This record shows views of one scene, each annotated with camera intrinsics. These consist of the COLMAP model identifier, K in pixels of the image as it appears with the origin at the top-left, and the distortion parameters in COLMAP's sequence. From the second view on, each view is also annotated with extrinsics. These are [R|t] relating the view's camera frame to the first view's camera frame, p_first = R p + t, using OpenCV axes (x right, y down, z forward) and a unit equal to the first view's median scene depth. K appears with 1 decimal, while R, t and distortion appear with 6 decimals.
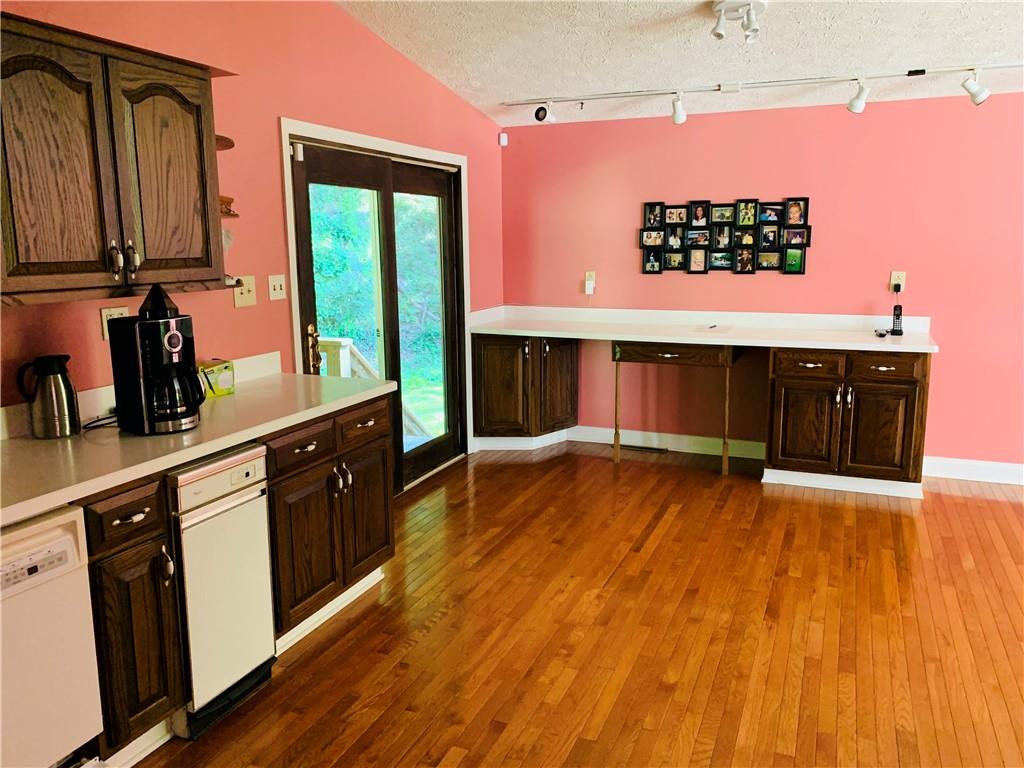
lens RADIAL K [[784.5, 0, 510.2], [0, 784.5, 381.9], [0, 0, 1]] dist [0.025445, -0.016627]
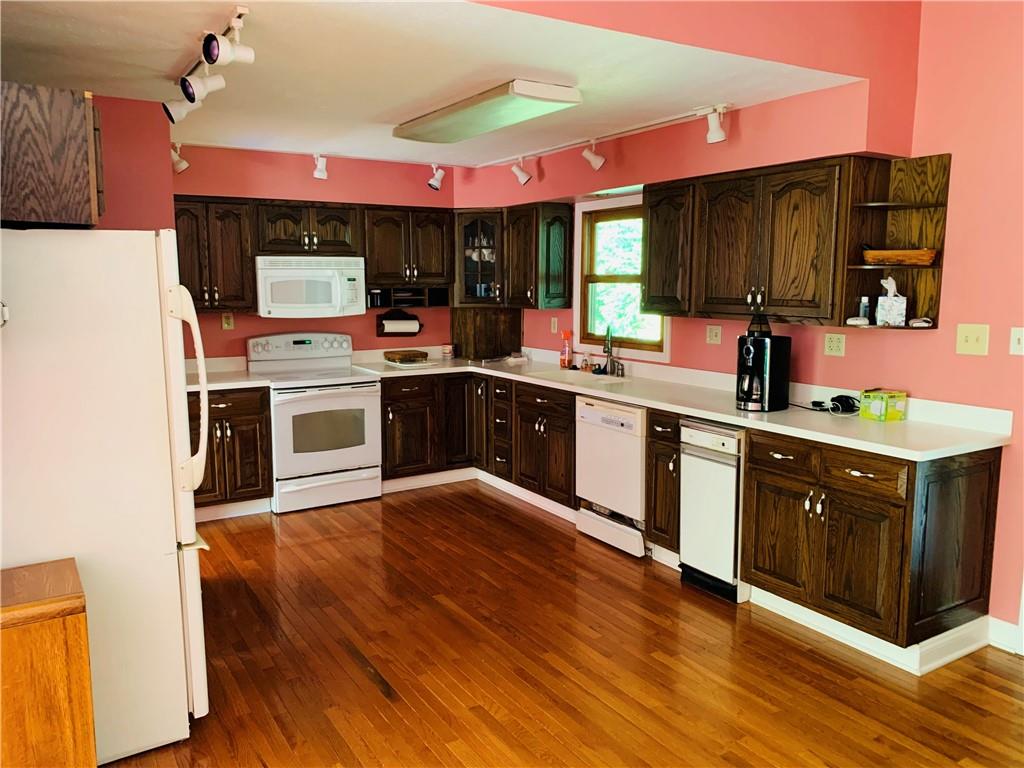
lens RADIAL K [[784.5, 0, 512.5], [0, 784.5, 386.5], [0, 0, 1]] dist [0.025445, -0.016627]
pose [[-0.578332, 0.113745, -0.807833, 1.052263], [-0.146953, 0.959509, 0.240306, -0.277141], [0.802457, 0.257690, -0.538199, 1.418811]]
